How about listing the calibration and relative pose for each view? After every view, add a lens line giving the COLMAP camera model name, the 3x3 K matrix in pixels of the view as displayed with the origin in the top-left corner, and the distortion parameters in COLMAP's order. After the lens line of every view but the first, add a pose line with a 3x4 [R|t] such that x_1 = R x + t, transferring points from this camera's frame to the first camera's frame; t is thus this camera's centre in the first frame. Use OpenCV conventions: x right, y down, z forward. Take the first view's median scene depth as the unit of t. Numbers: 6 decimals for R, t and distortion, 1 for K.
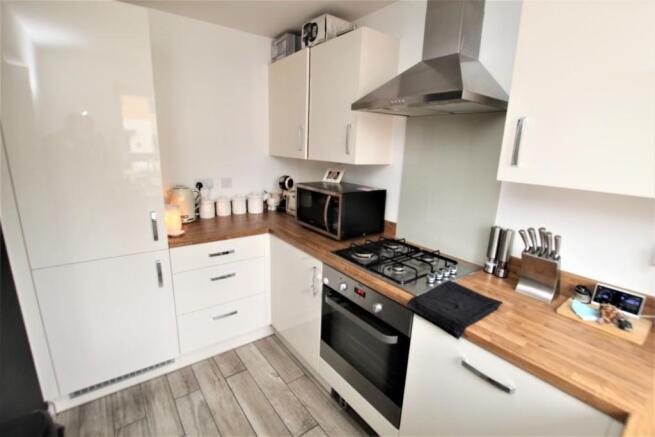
lens RADIAL K [[305.3, 0, 321.5], [0, 305.3, 220.0], [0, 0, 1]] dist [-0.028236, 0.001523]
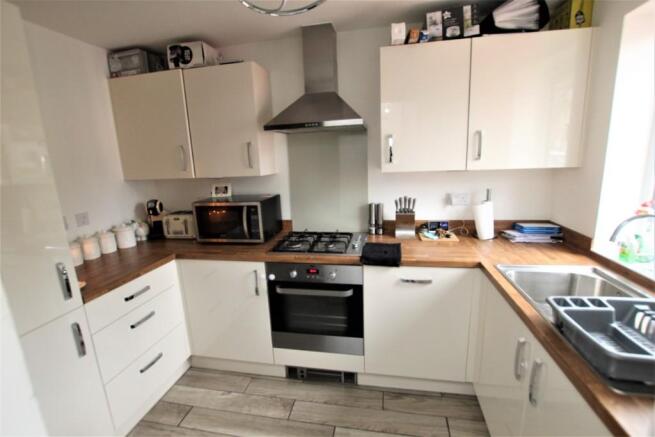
lens RADIAL K [[305.3, 0, 328.9], [0, 305.3, 220.1], [0, 0, 1]] dist [-0.028236, 0.001523]
pose [[0.736498, -0.199186, 0.646449, -0.460888], [0.224076, 0.973547, 0.044684, -0.011385], [-0.638249, 0.111944, 0.761648, -0.033135]]
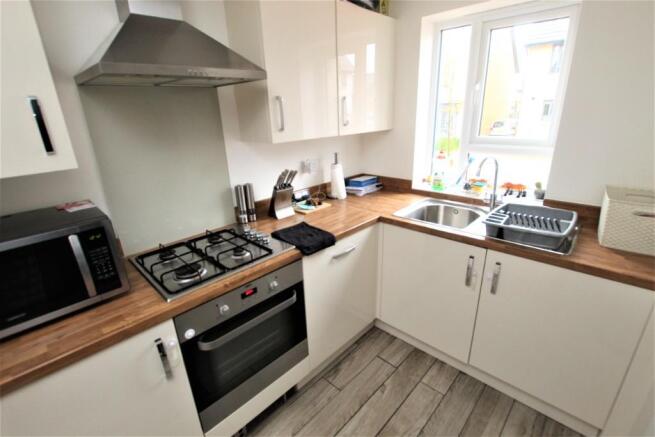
lens RADIAL K [[305.3, 0, 320.5], [0, 305.3, 220.6], [0, 0, 1]] dist [-0.028236, 0.001523]
pose [[-0.161166, -0.359405, 0.919159, -0.494630], [0.265220, 0.881302, 0.391107, -0.185902], [-0.950623, 0.306813, -0.046715, 0.588546]]
